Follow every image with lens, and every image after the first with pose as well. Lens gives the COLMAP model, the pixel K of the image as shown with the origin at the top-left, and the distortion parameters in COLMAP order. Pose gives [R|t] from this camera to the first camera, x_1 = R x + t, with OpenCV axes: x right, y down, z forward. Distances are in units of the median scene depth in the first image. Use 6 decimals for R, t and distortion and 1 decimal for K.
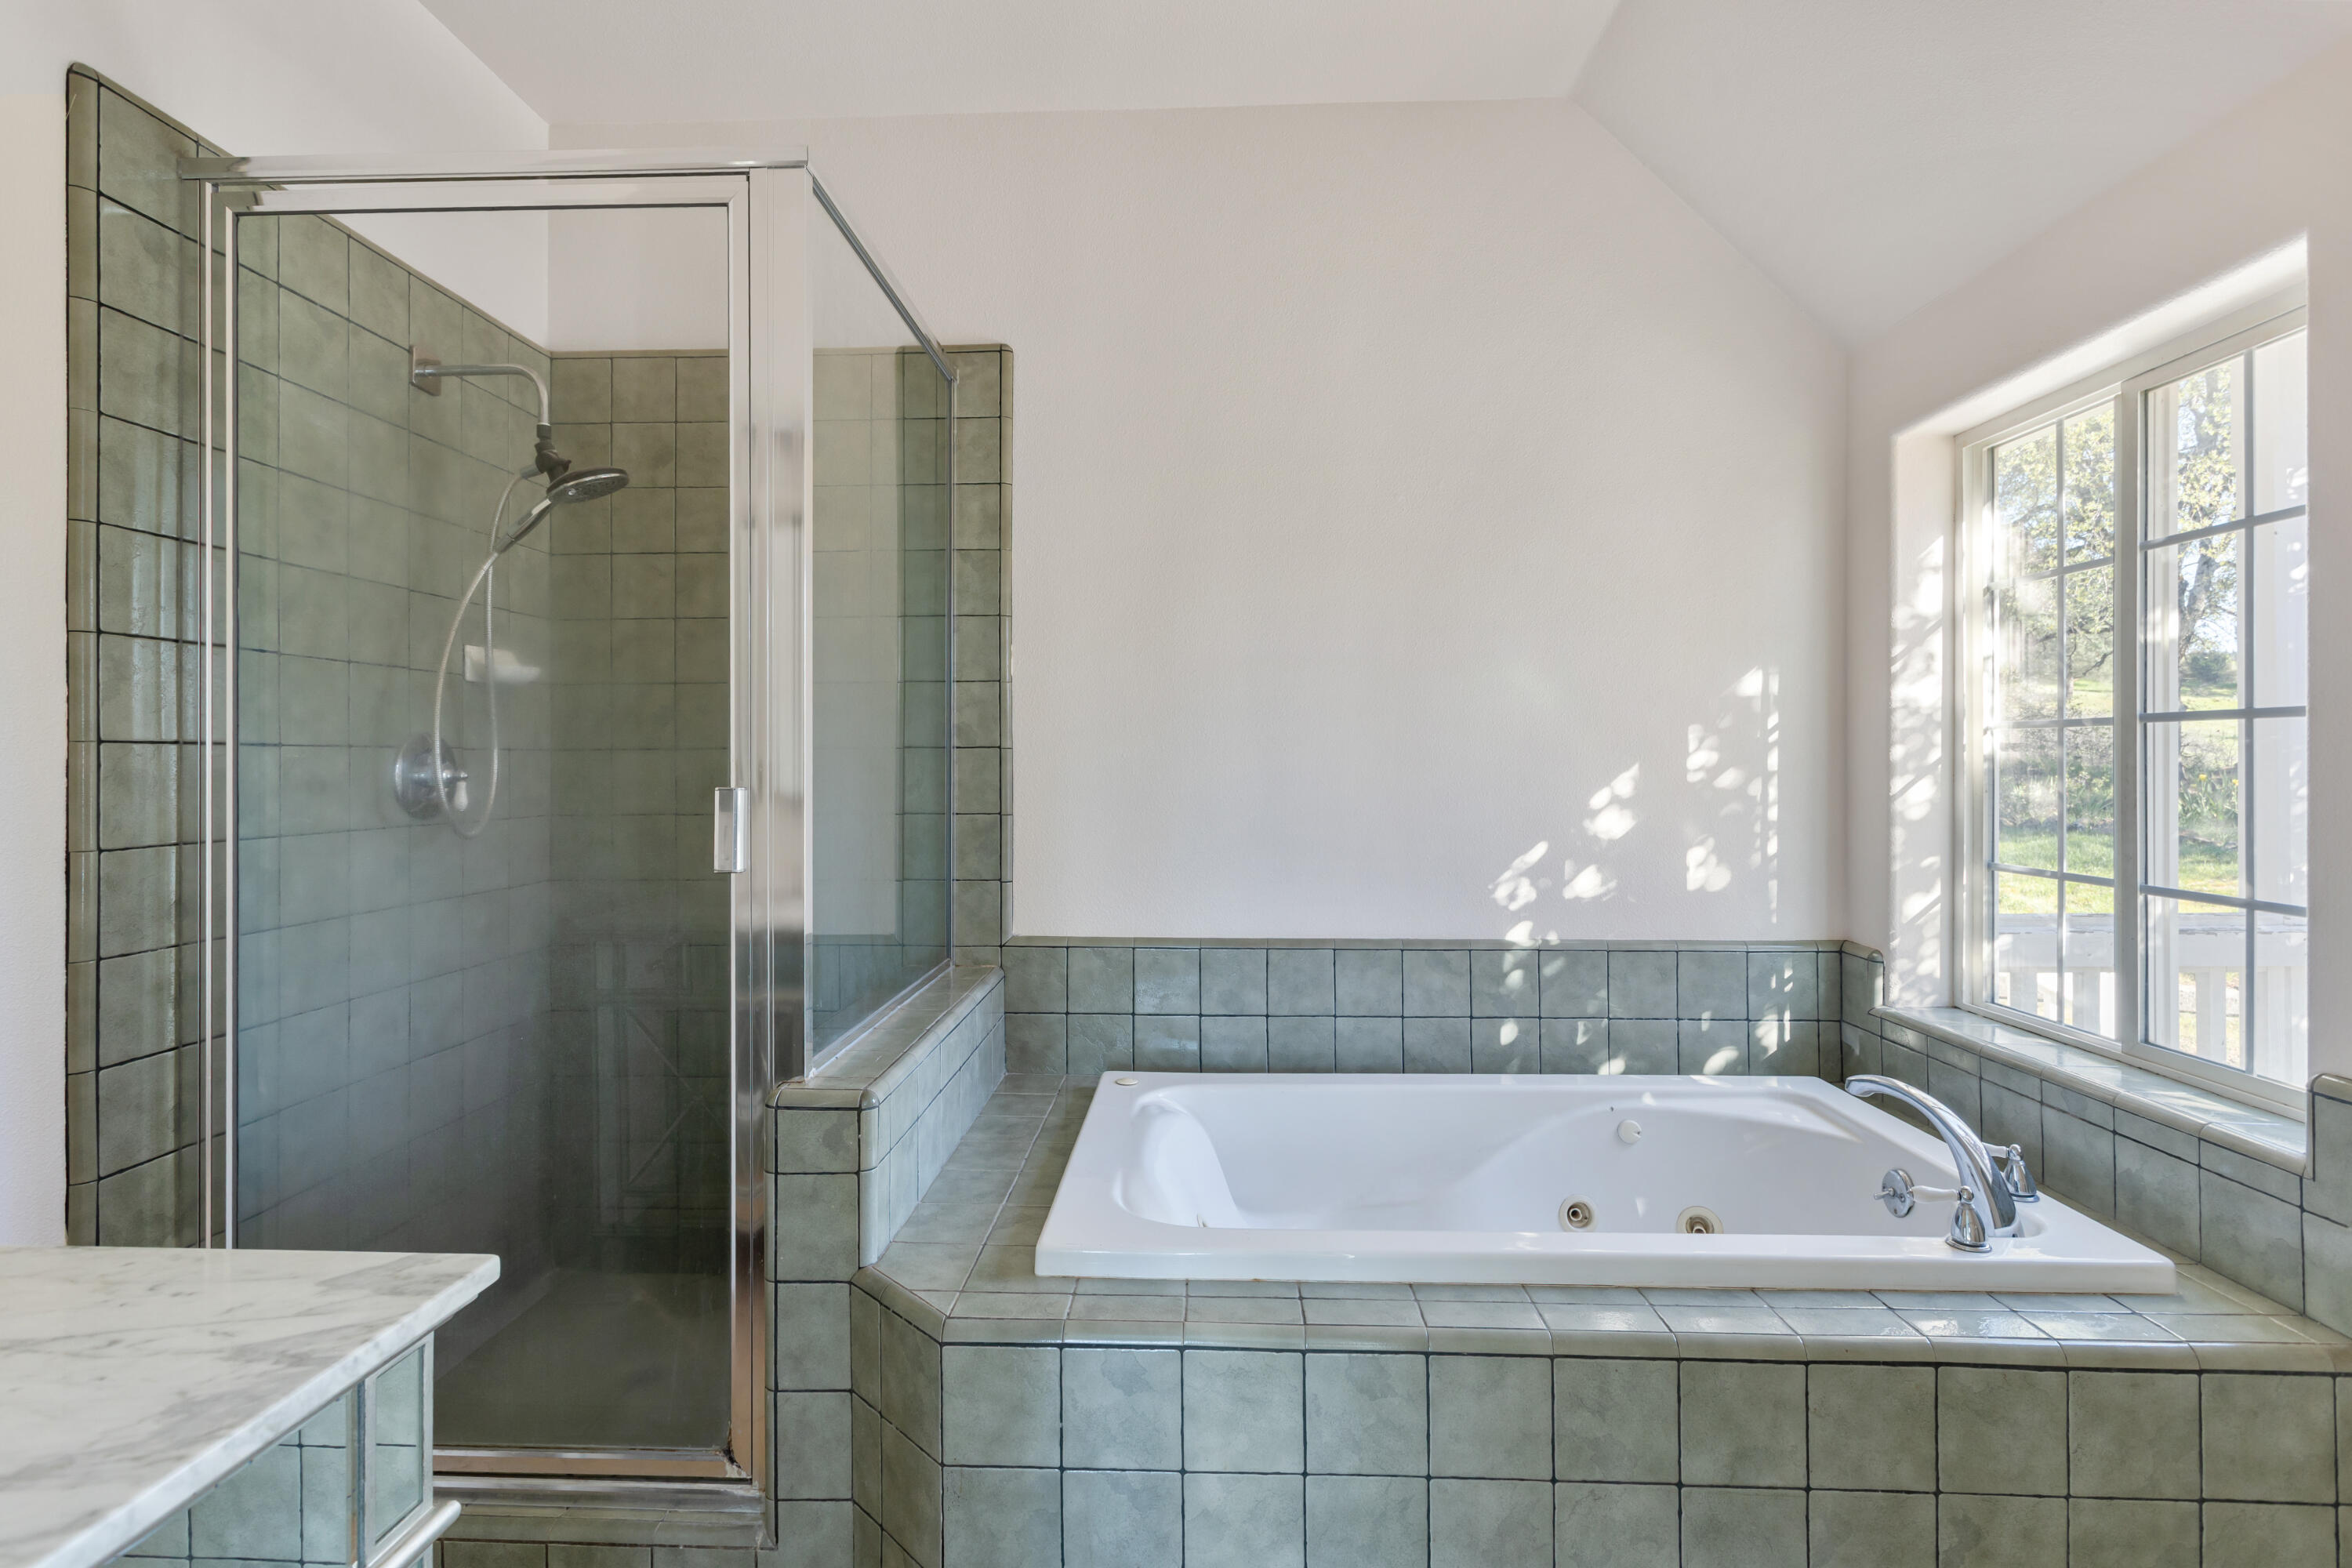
lens RADIAL K [[1139.3, 0, 1171.9], [0, 1139.3, 765.9], [0, 0, 1]] dist [0.005767, -0.001434]
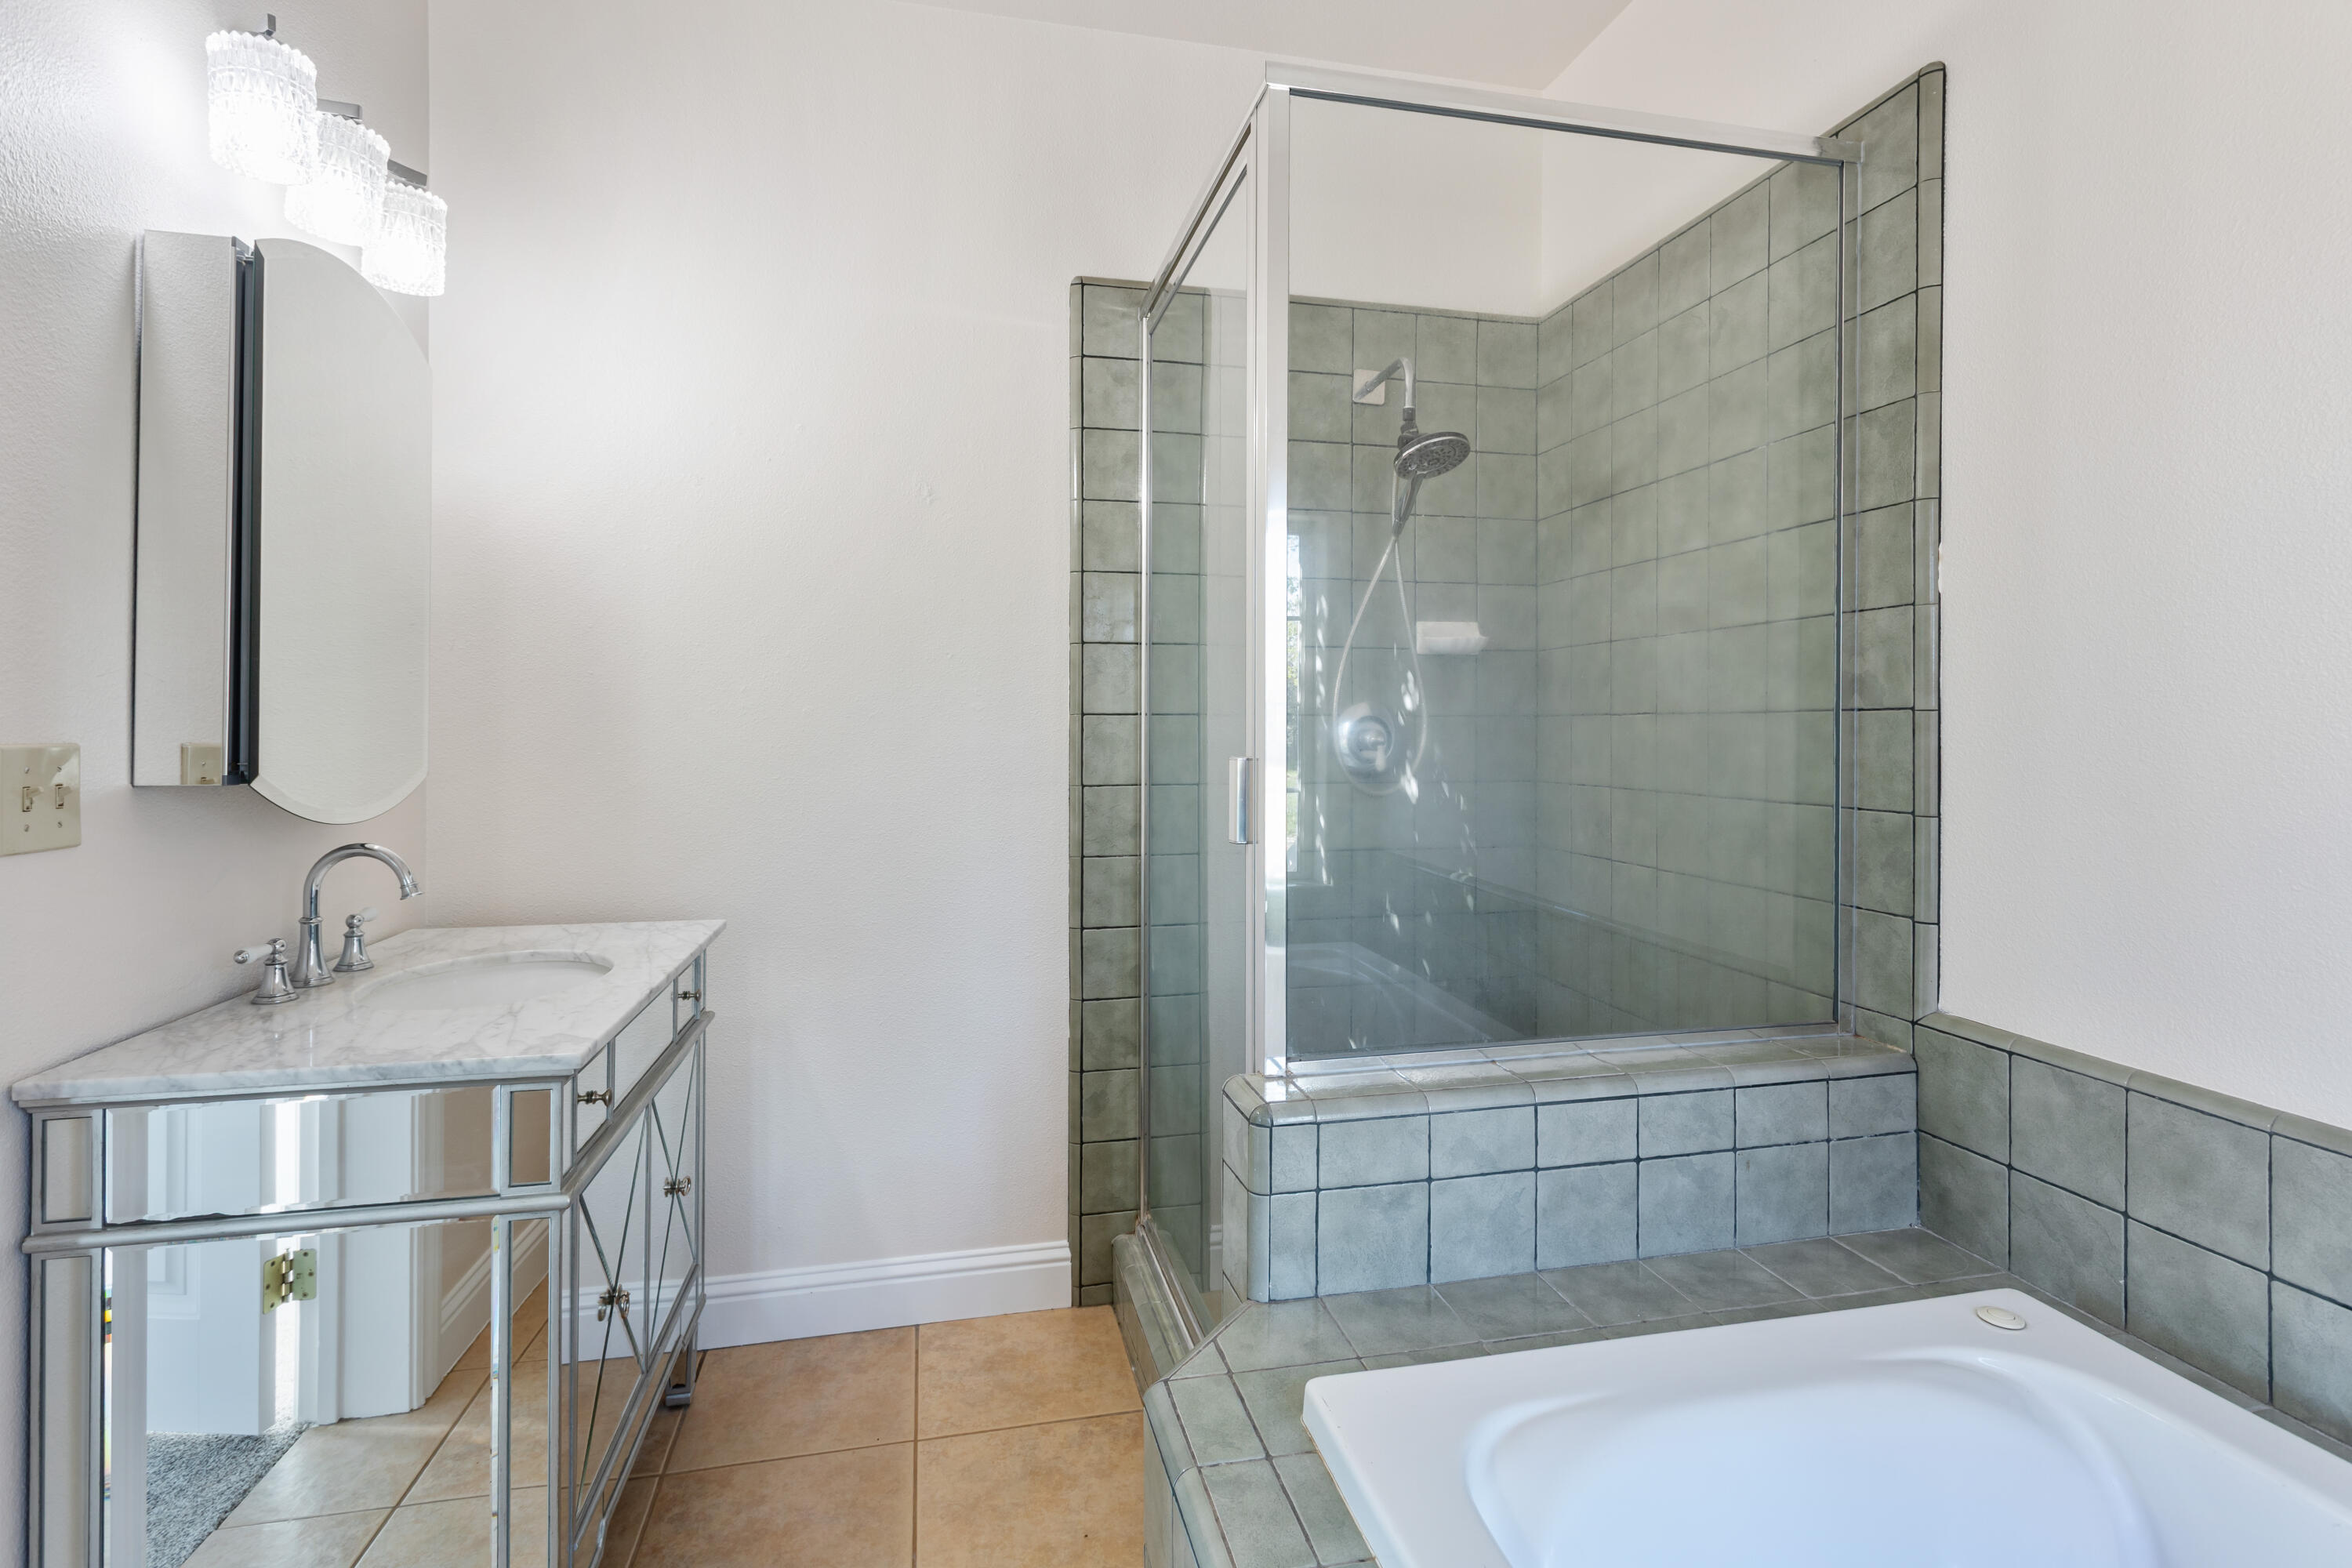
lens RADIAL K [[1139.3, 0, 1134.1], [0, 1139.3, 728.2], [0, 0, 1]] dist [0.005767, -0.001434]
pose [[0.266564, 0.006618, -0.963794, 0.347832], [-0.003551, 0.999976, 0.005884, -0.007623], [0.963811, 0.001854, 0.266582, 0.416063]]
